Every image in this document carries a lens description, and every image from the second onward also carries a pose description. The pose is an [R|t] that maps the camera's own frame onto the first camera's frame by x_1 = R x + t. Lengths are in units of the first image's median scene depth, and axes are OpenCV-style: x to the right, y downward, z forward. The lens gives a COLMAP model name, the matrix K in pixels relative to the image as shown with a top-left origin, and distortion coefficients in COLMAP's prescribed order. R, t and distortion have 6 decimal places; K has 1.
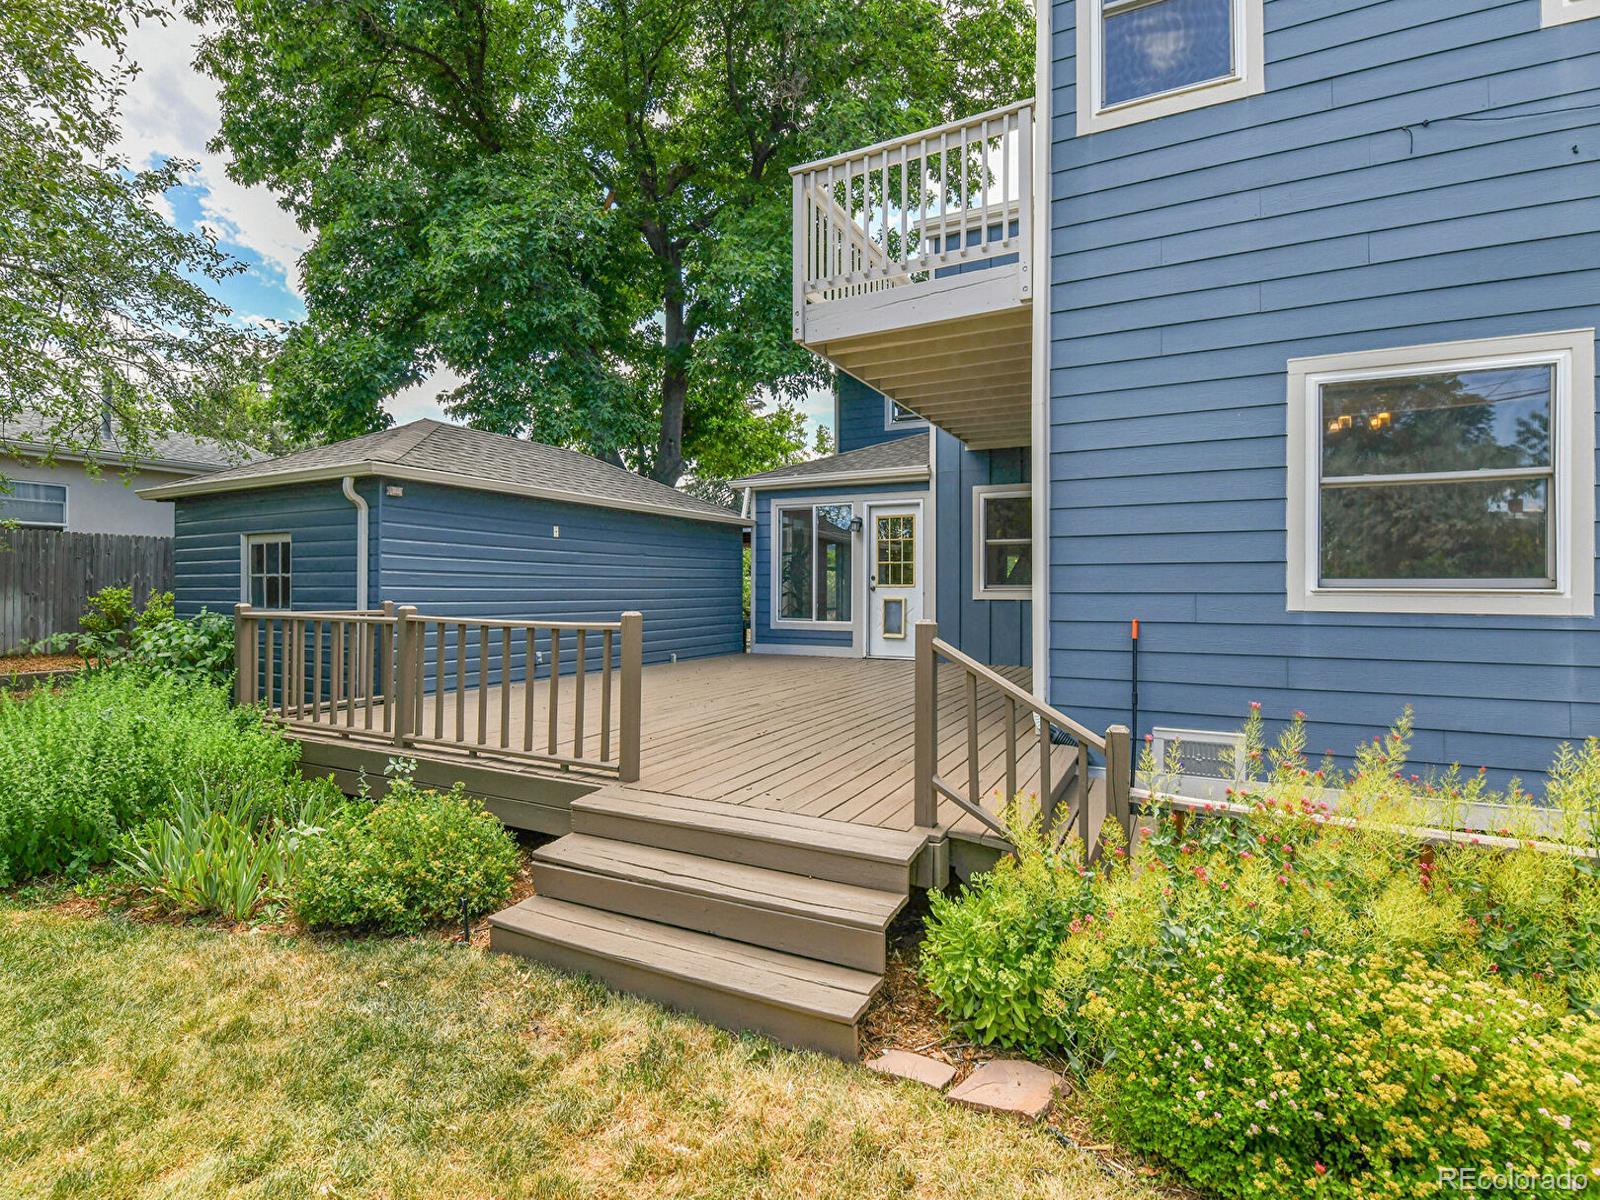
lens RADIAL K [[723.1, 0, 804.9], [0, 723.1, 589.9], [0, 0, 1]] dist [0.002529, -0.007986]
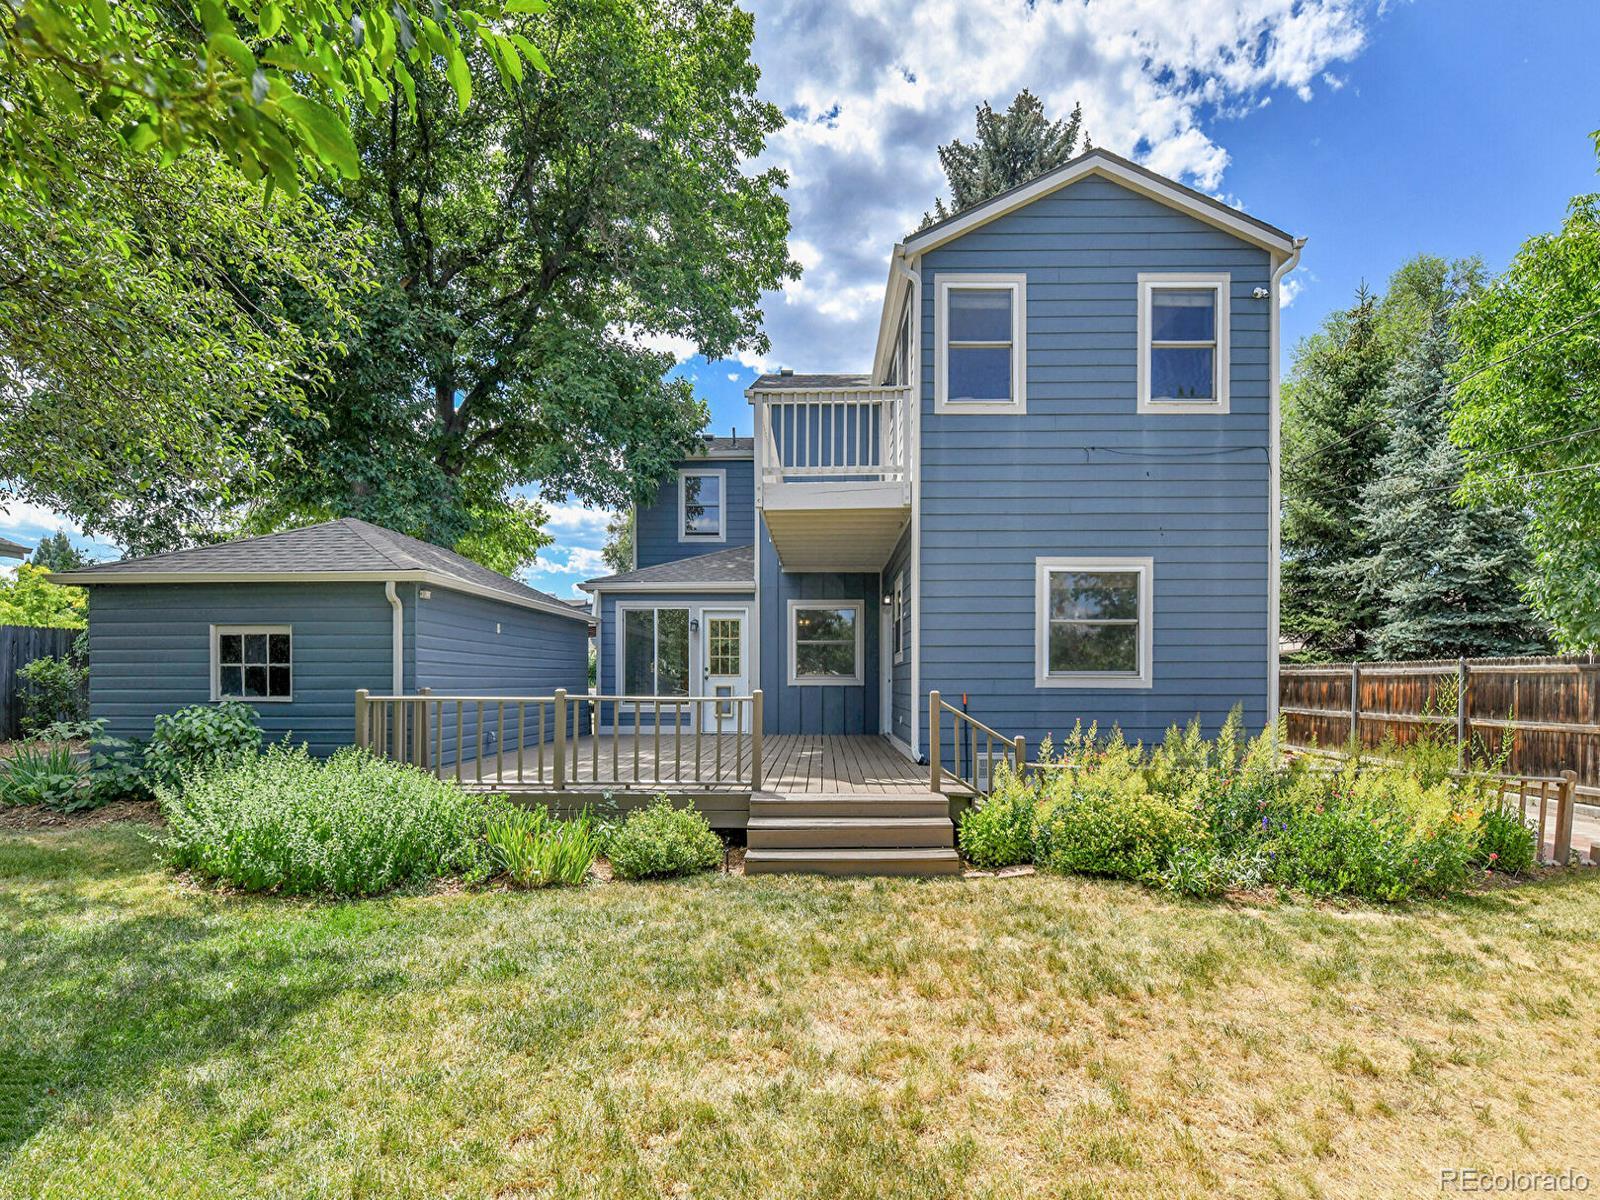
lens RADIAL K [[731.1, 0, 802.1], [0, 731.1, 690.0], [0, 0, 1]] dist [0.000175, 0.000010]
pose [[0.897076, -0.009451, 0.441775, -0.685800], [0.003916, 0.999902, 0.013439, 0.006905], [-0.441859, -0.010325, 0.897025, -0.433406]]
